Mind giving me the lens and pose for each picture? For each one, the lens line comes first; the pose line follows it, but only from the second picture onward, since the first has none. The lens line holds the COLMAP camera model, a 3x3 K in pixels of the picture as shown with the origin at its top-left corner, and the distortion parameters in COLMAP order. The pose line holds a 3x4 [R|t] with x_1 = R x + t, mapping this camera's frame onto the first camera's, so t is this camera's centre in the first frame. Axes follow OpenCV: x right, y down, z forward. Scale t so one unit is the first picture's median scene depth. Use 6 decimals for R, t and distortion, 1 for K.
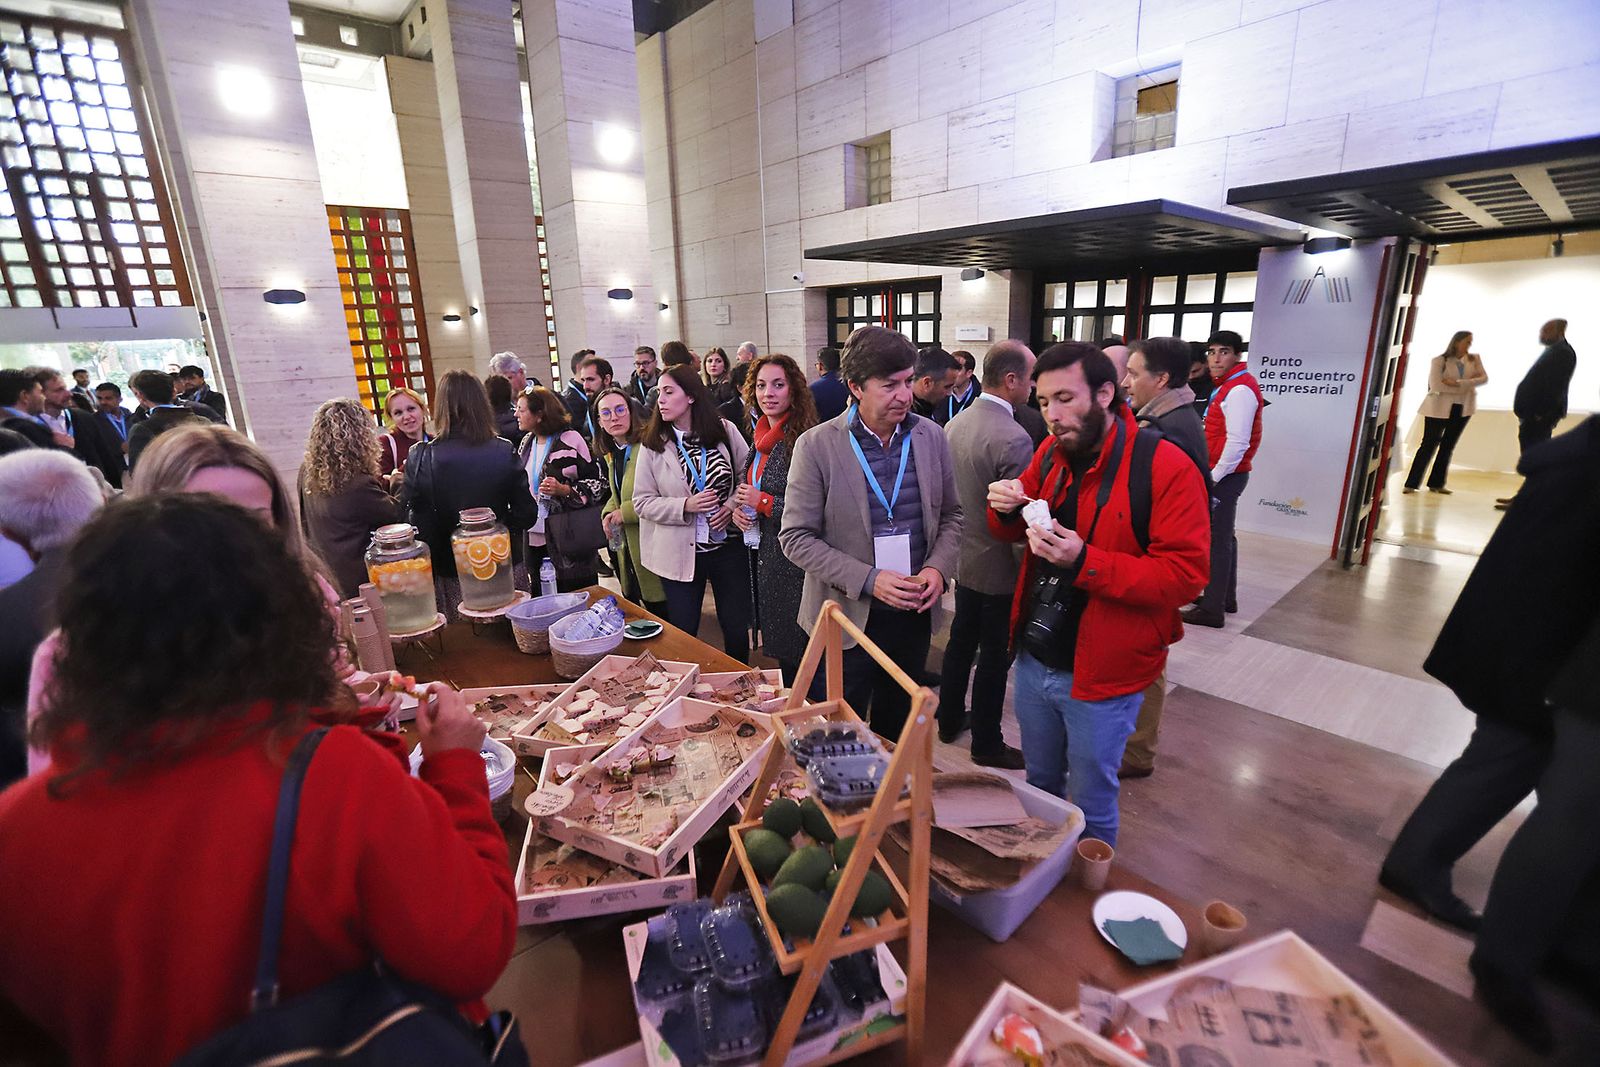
lens RADIAL K [[733.7, 0, 800.0], [0, 733.7, 533.5], [0, 0, 1]] dist [-0.084619, 0.039627]
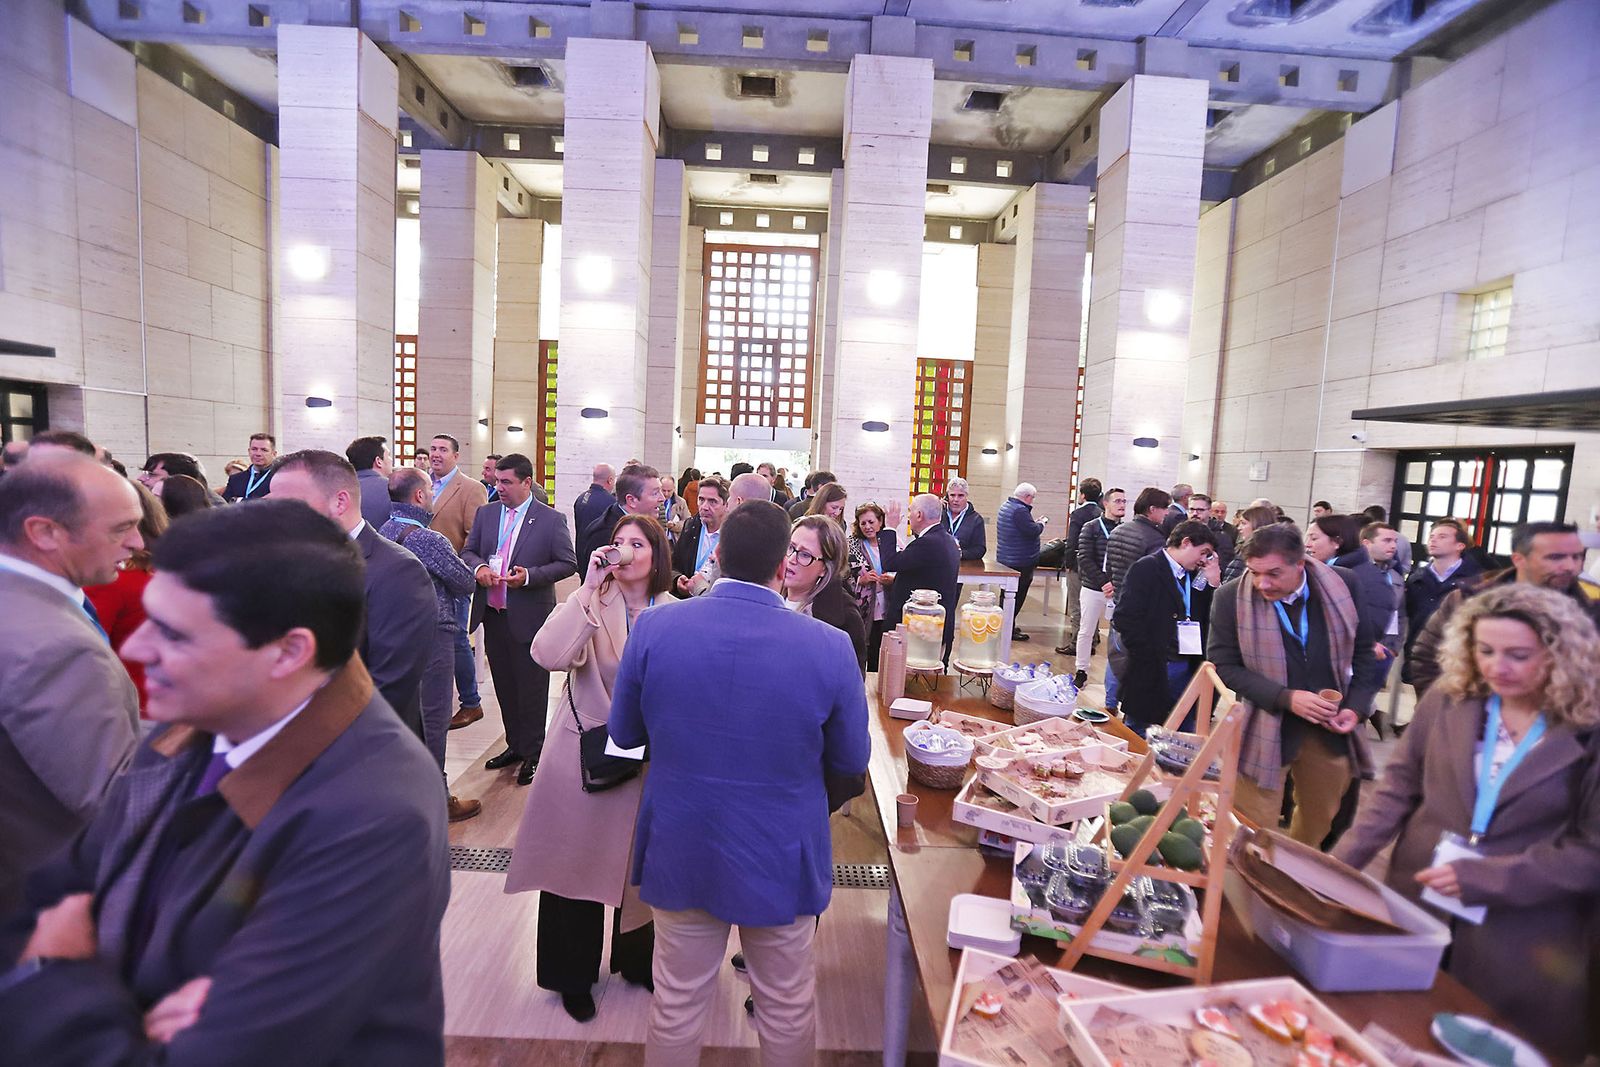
lens RADIAL K [[735.5, 0, 792.7], [0, 735.5, 535.6], [0, 0, 1]] dist [-0.062955, 0.029904]
pose [[0.766621, 0.130909, -0.628614, 0.034294], [-0.243135, 0.965280, -0.095494, 0.023020], [0.594288, 0.226046, 0.771833, -0.079679]]
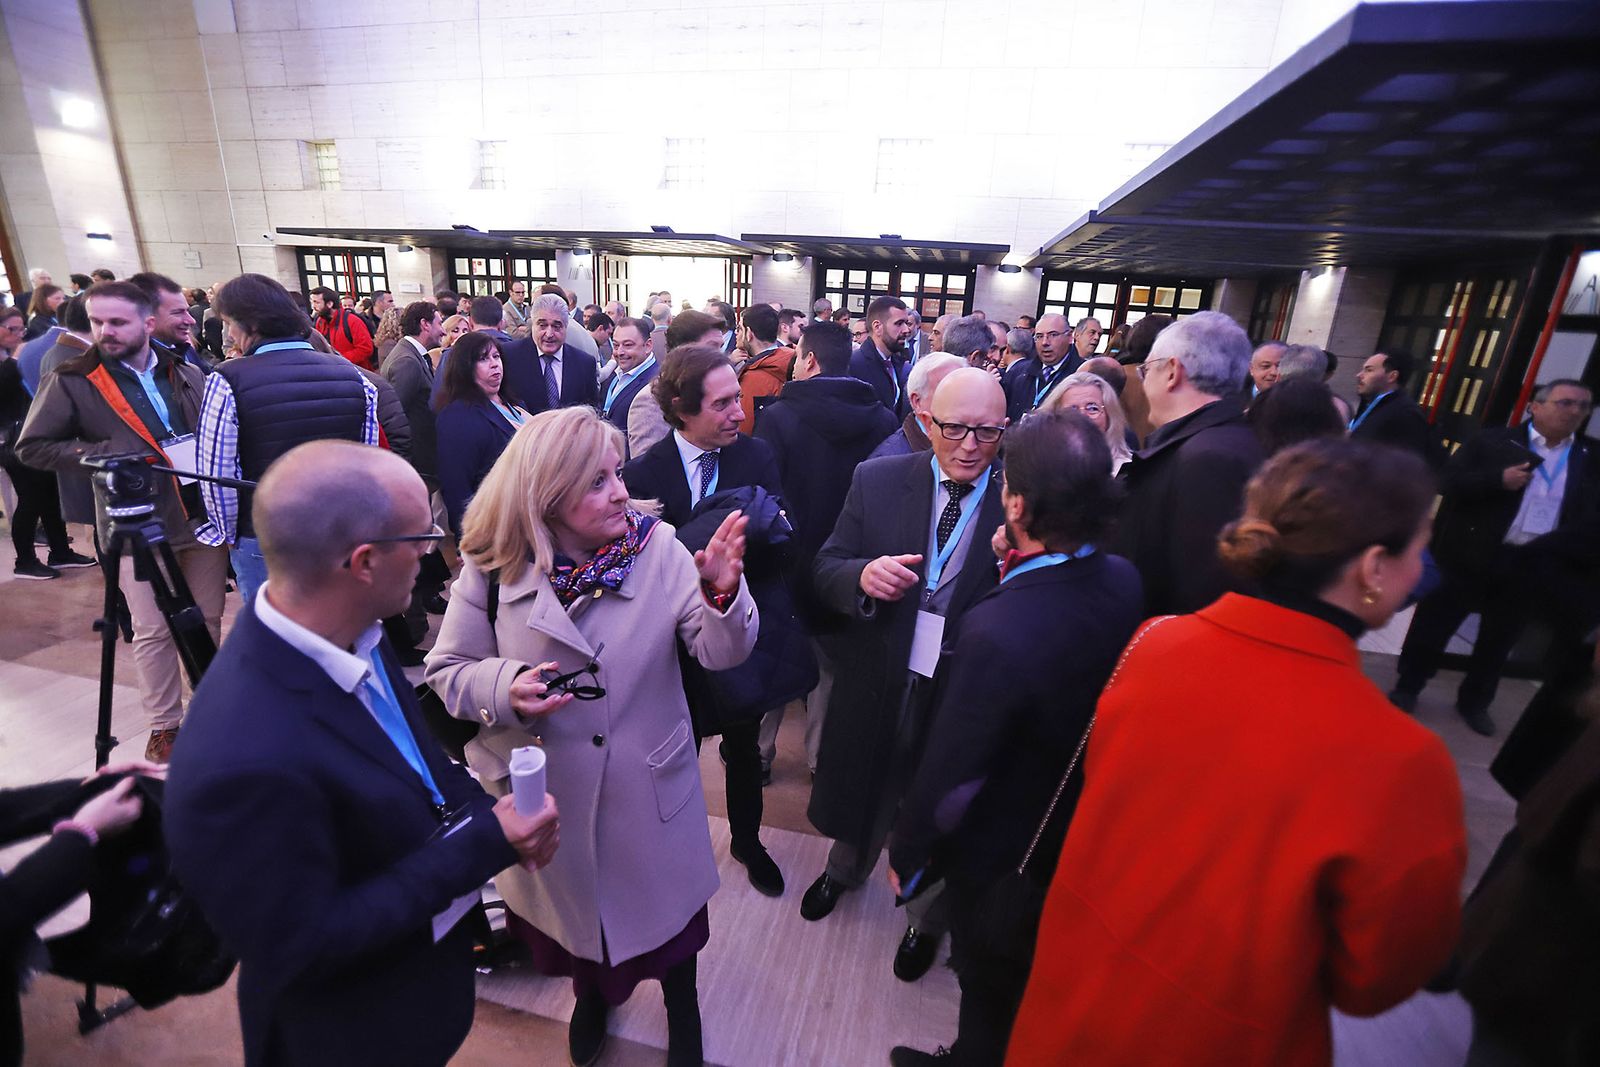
lens RADIAL K [[735.5, 0, 792.7], [0, 735.5, 535.6], [0, 0, 1]] dist [-0.062955, 0.029904]
pose [[0.814574, -0.117348, 0.568066, -0.026040], [0.088407, 0.992998, 0.078356, 0.165106], [-0.573283, -0.013606, 0.819244, -0.601599]]
